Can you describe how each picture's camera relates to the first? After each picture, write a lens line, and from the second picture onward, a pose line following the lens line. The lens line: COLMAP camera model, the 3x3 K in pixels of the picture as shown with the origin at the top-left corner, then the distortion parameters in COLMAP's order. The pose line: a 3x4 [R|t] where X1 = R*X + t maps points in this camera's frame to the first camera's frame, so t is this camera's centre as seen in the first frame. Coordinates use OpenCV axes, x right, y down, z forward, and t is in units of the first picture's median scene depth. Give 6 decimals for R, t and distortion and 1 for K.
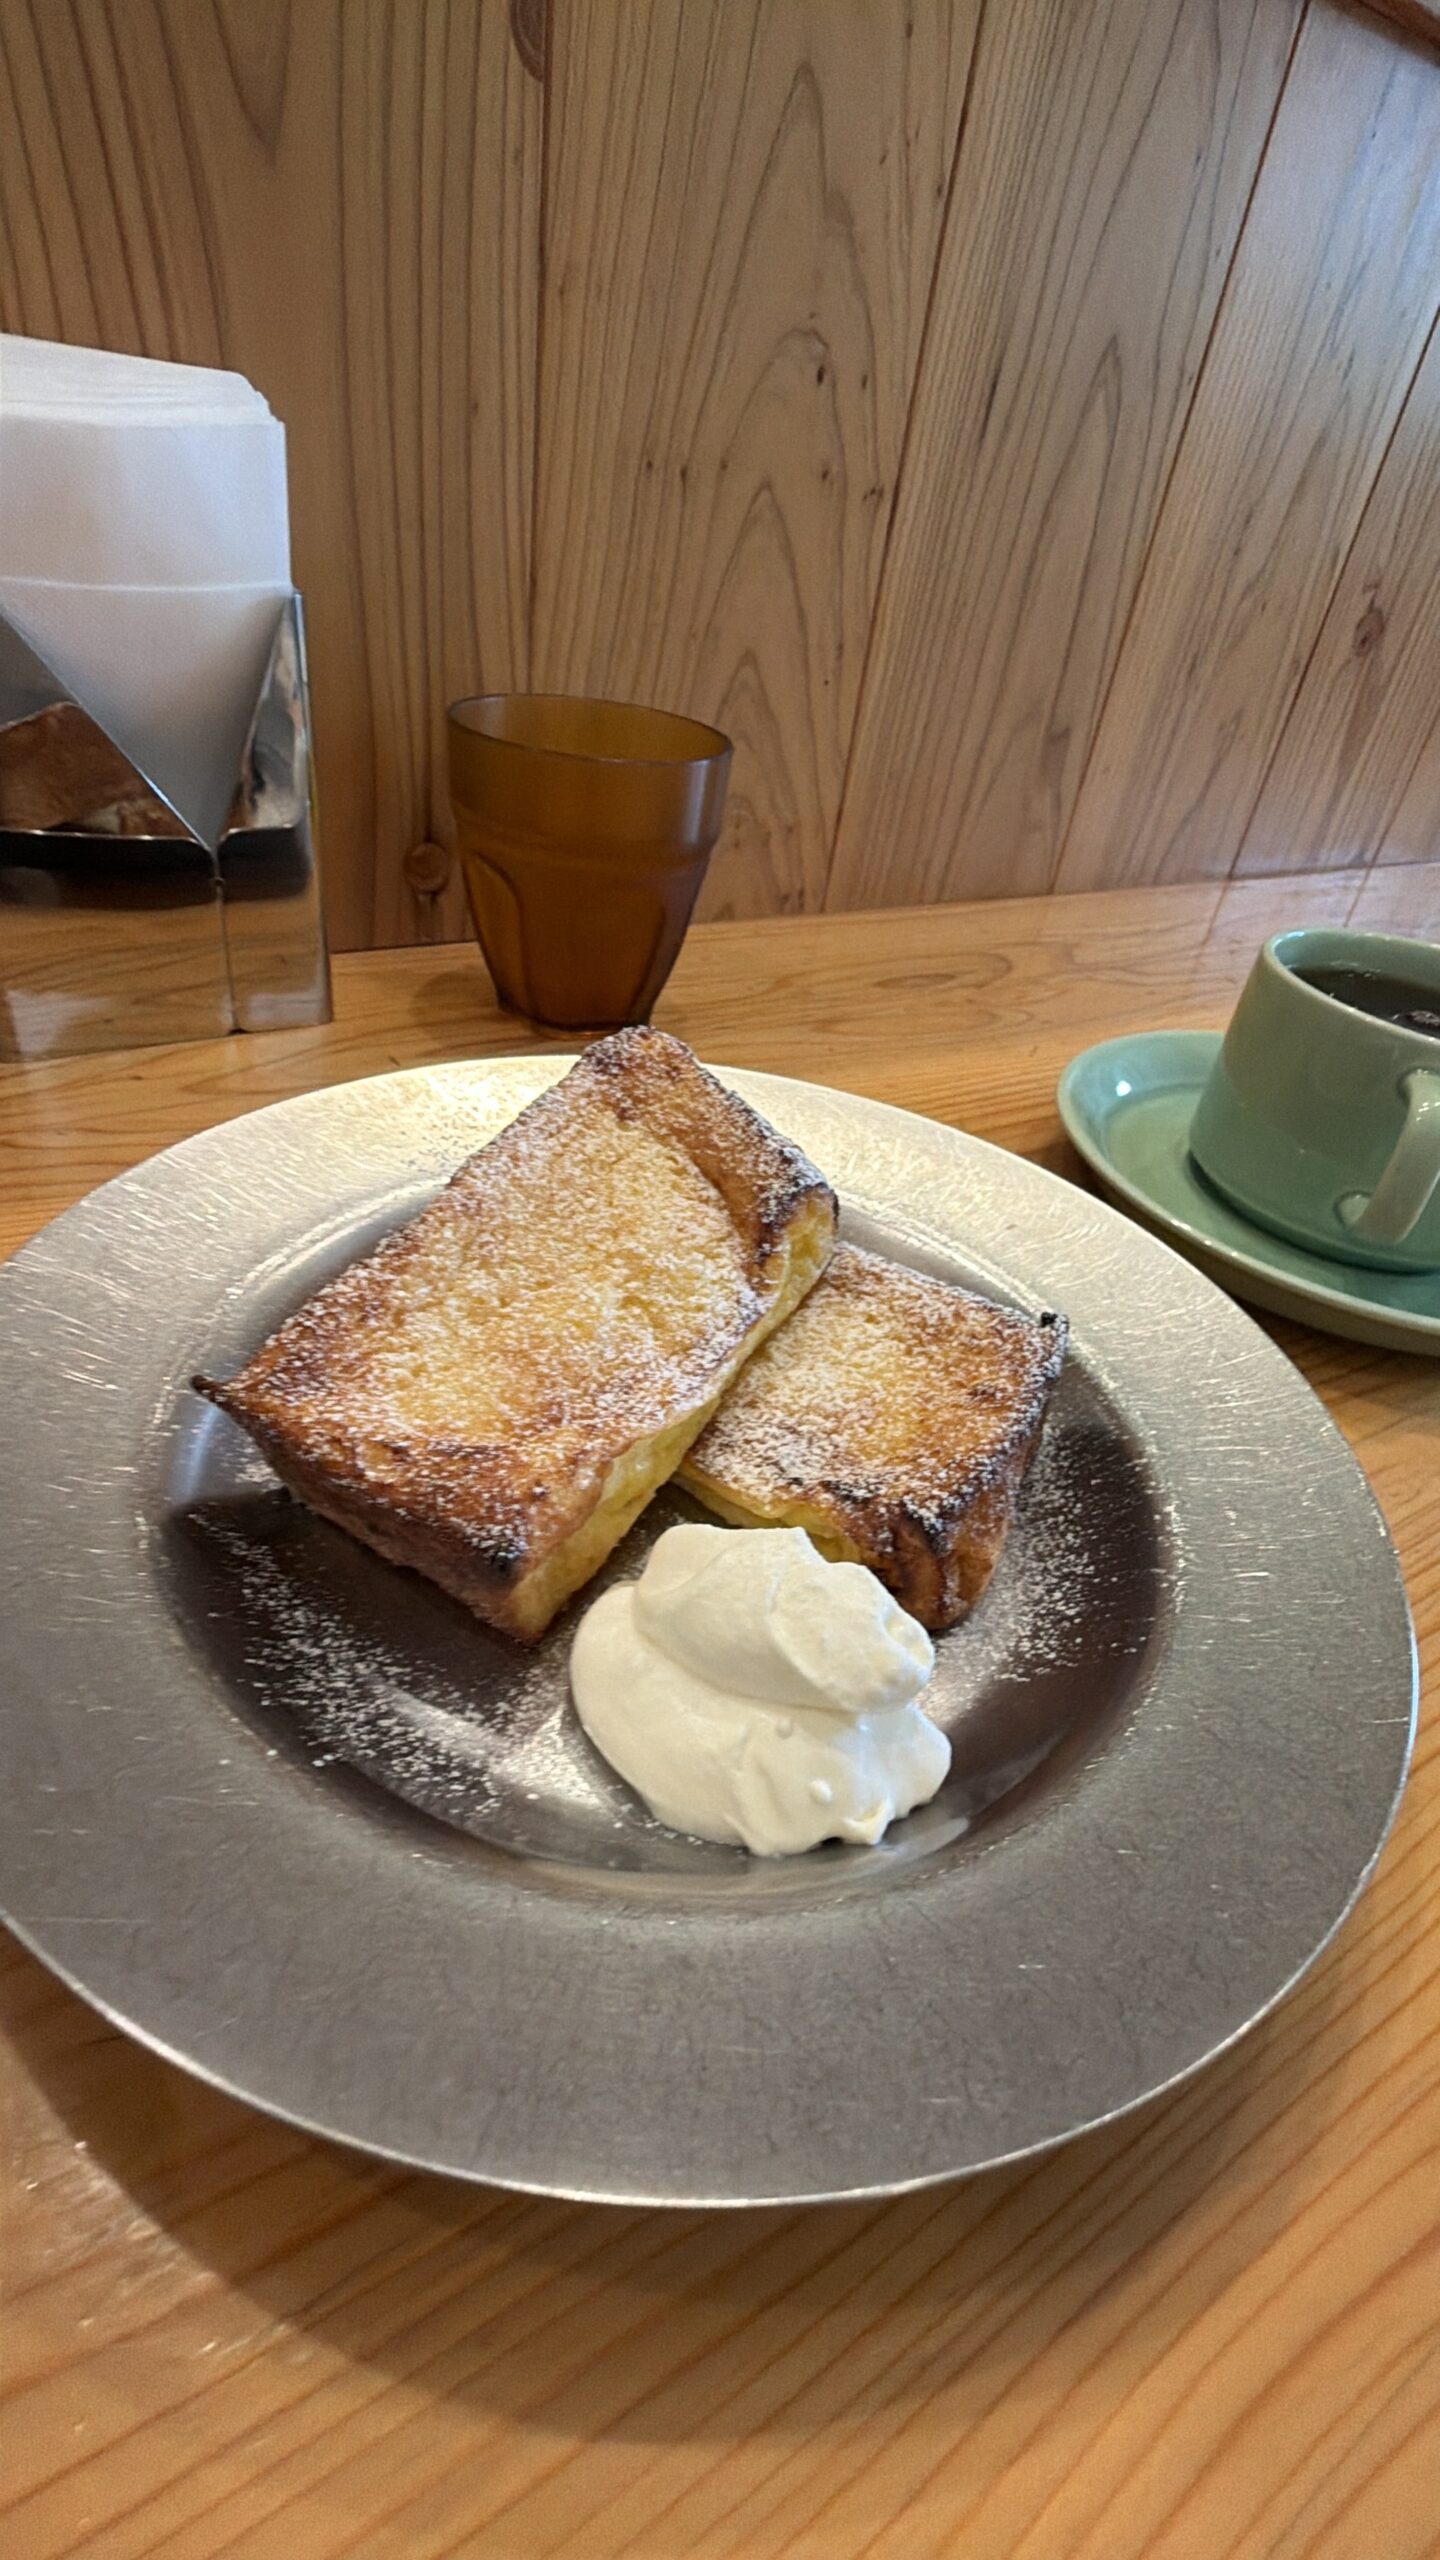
lens RADIAL K [[1197.7, 0, 720.0], [0, 1197.7, 1280.0], [0, 0, 1]] dist [0.010043, -0.000509]
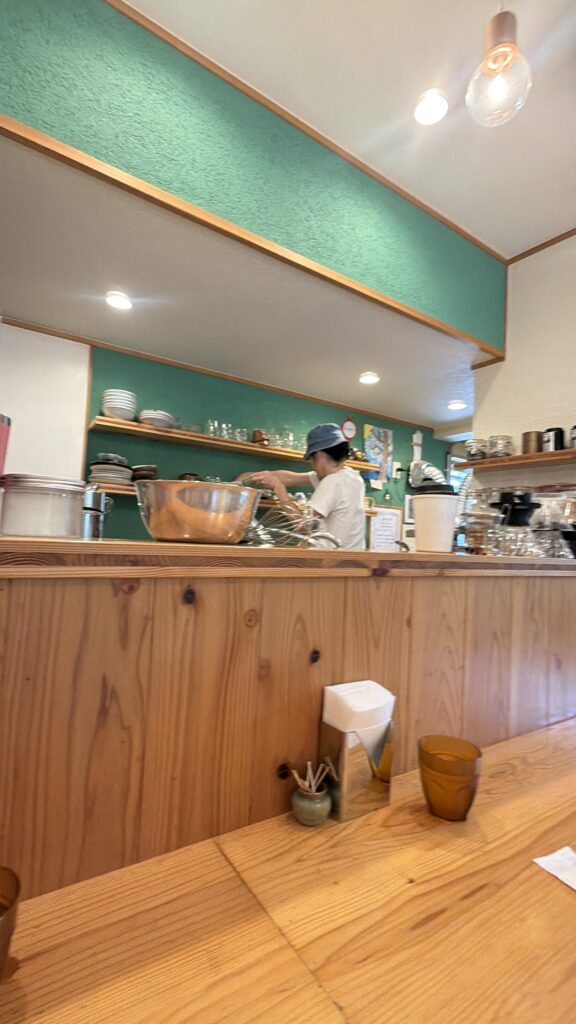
lens RADIAL K [[479.1, 0, 288.0], [0, 479.1, 512.0], [0, 0, 1]] dist [0.010043, -0.000509]
pose [[0.996340, -0.081473, 0.025851, -0.577921], [0.080152, 0.785463, -0.613697, 0.000636], [0.029695, 0.613523, 0.789118, -0.978552]]
